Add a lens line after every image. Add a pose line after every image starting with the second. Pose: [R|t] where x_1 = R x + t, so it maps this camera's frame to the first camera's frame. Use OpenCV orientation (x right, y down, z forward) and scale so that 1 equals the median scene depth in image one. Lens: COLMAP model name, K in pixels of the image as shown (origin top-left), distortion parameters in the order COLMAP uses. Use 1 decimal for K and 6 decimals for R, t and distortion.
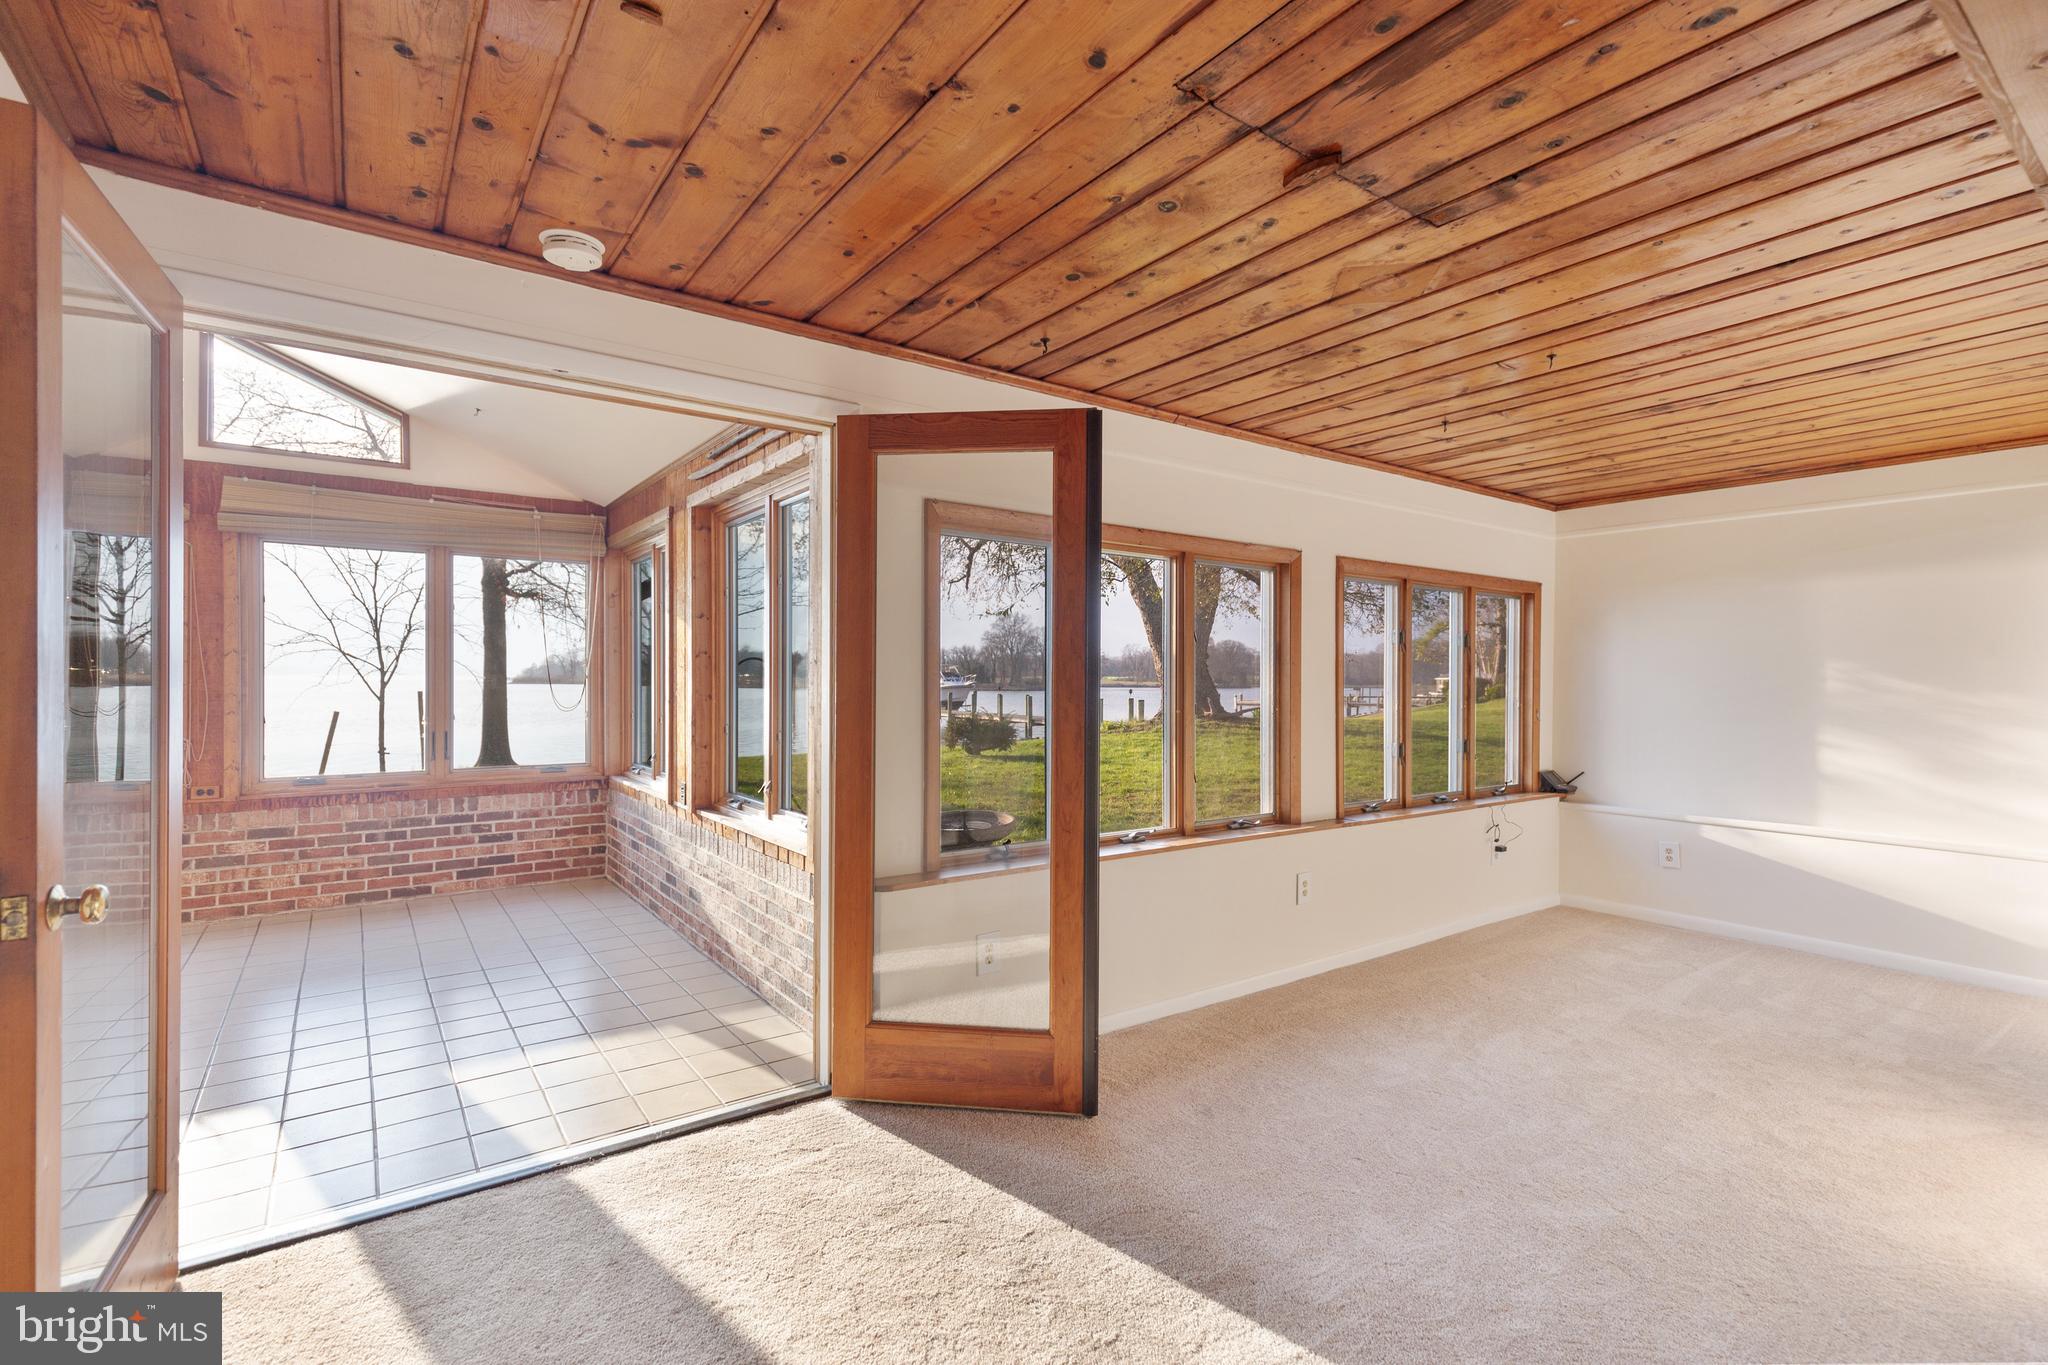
lens RADIAL K [[939.2, 0, 1025.2], [0, 939.2, 685.1], [0, 0, 1]] dist [0.008130, -0.001621]
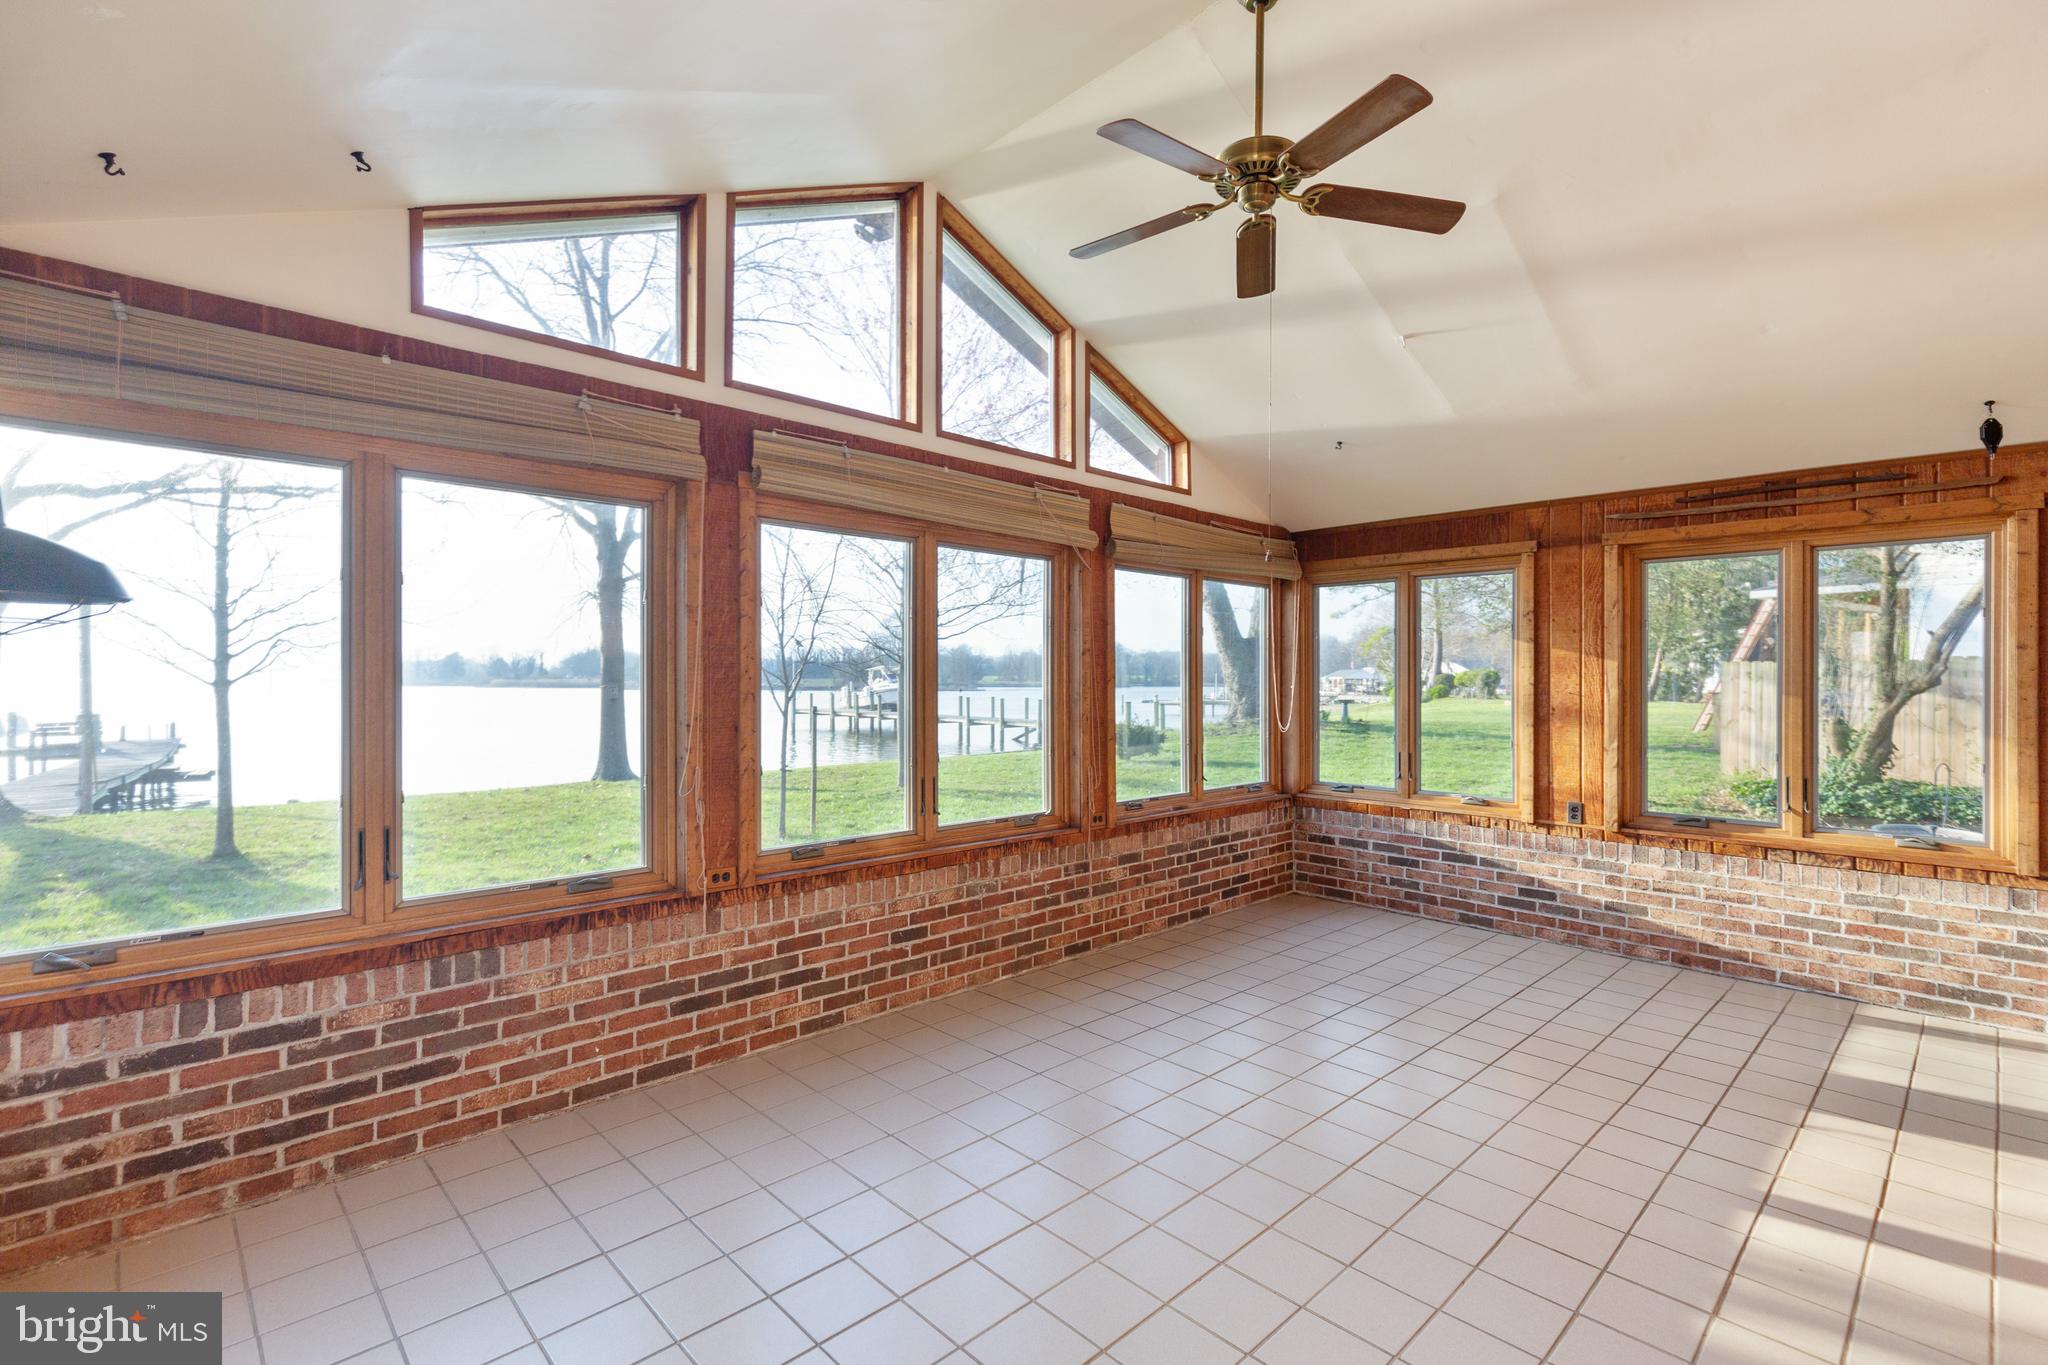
lens RADIAL K [[939.2, 0, 1034.6], [0, 939.2, 674.7], [0, 0, 1]] dist [0.008130, -0.001621]
pose [[0.988841, 0.001926, 0.148962, -0.977181], [-0.000311, 0.999941, -0.010867, -0.025293], [-0.148975, 0.010699, 0.988783, 0.026505]]
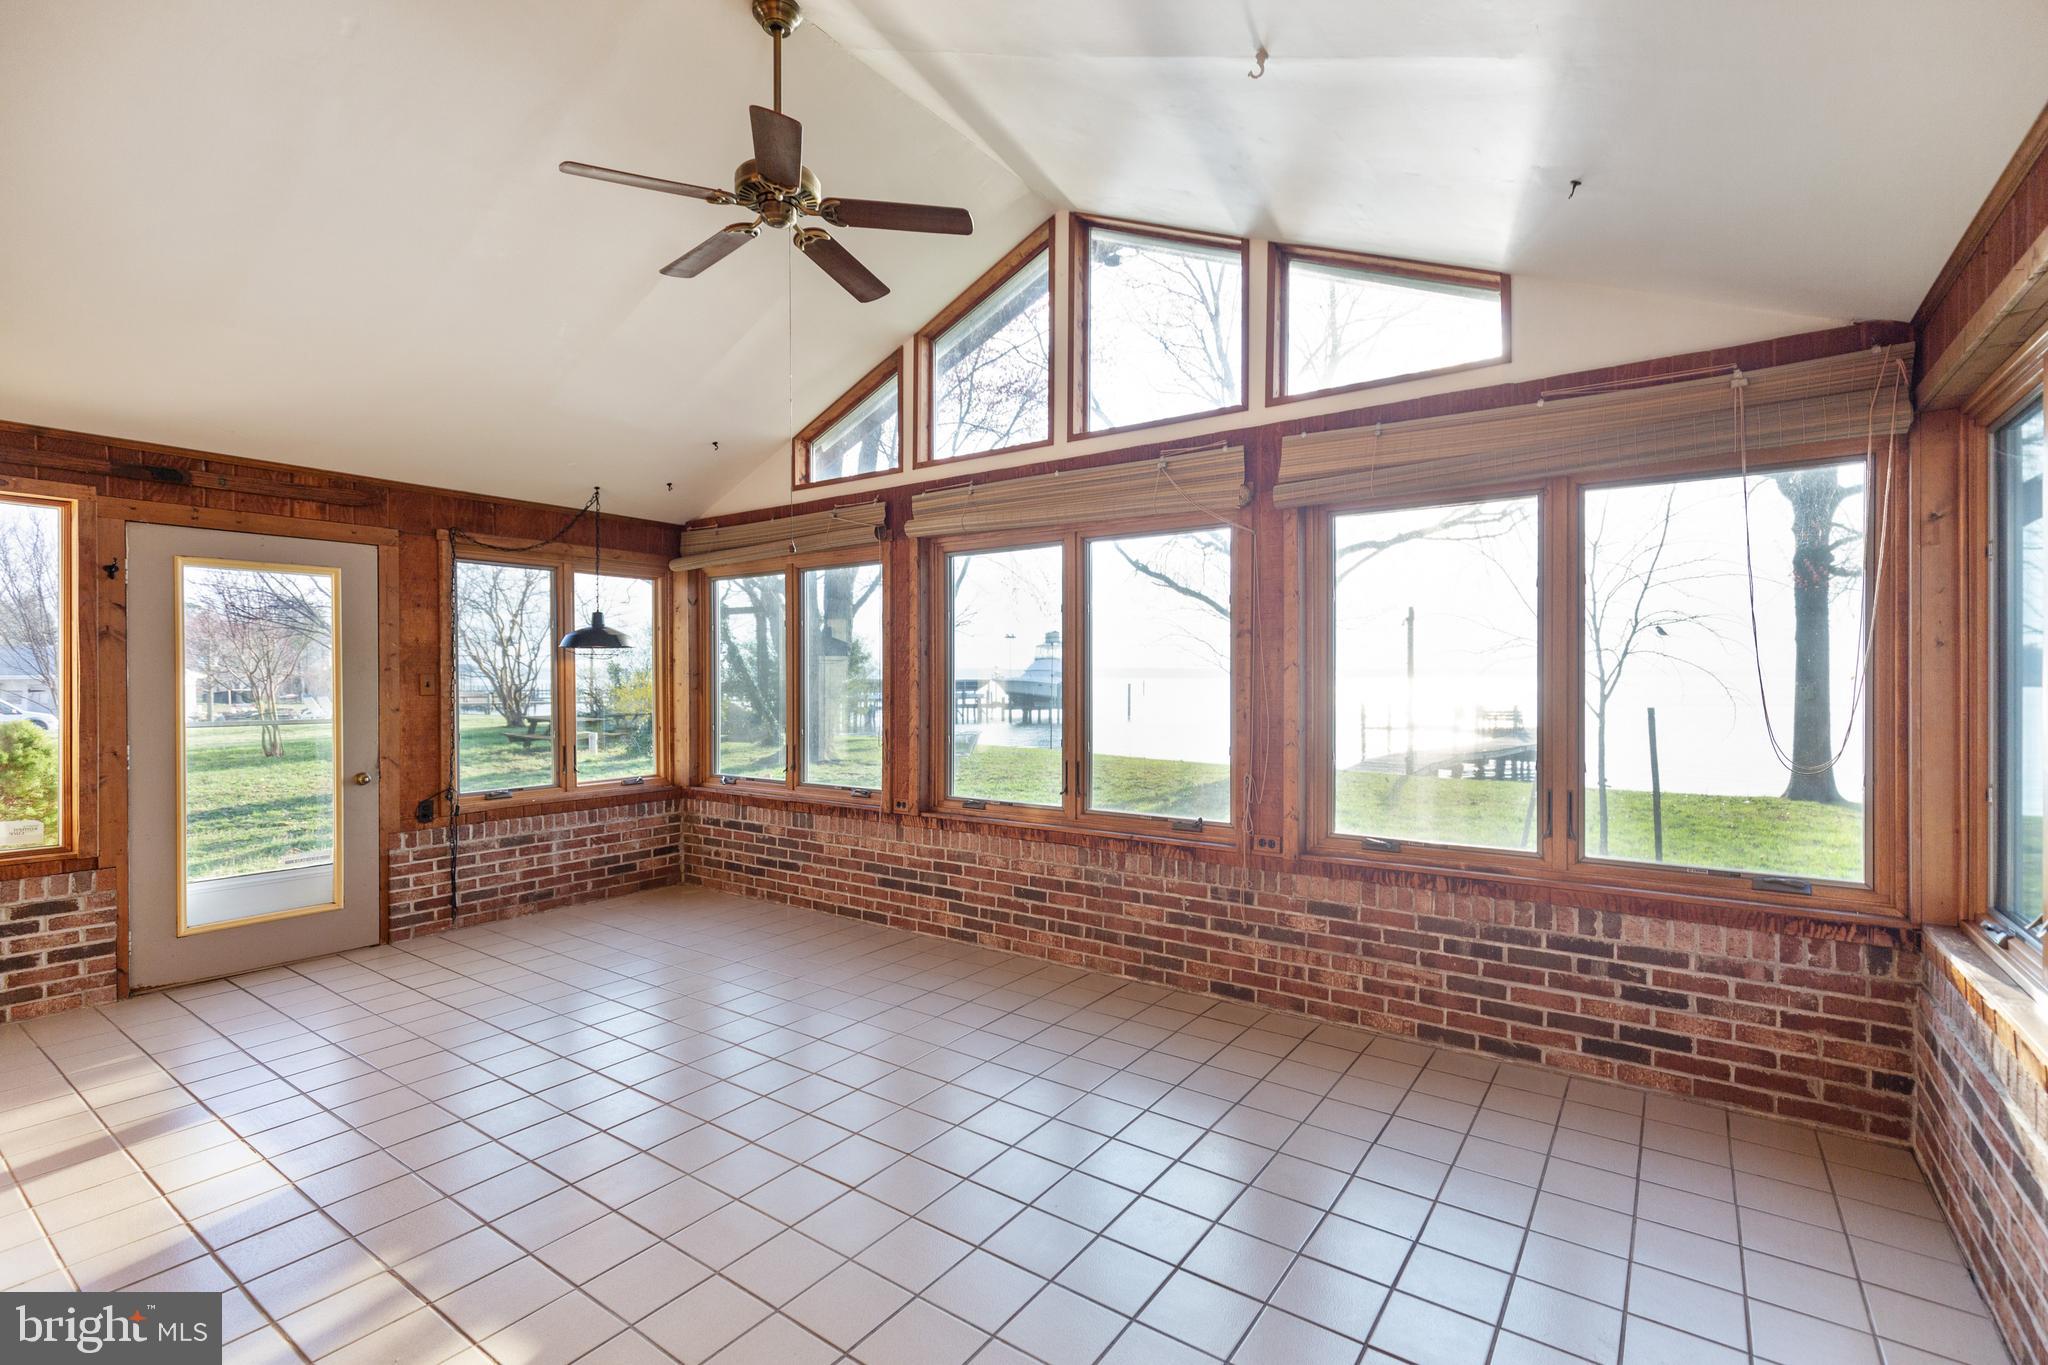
lens RADIAL K [[939.2, 0, 1029.2], [0, 939.2, 683.4], [0, 0, 1]] dist [0.008130, -0.001621]
pose [[0.310091, 0.002238, -0.950704, -0.165698], [-0.002858, 0.999995, 0.001422, -0.018790], [0.950702, 0.002276, 0.310096, 0.511934]]
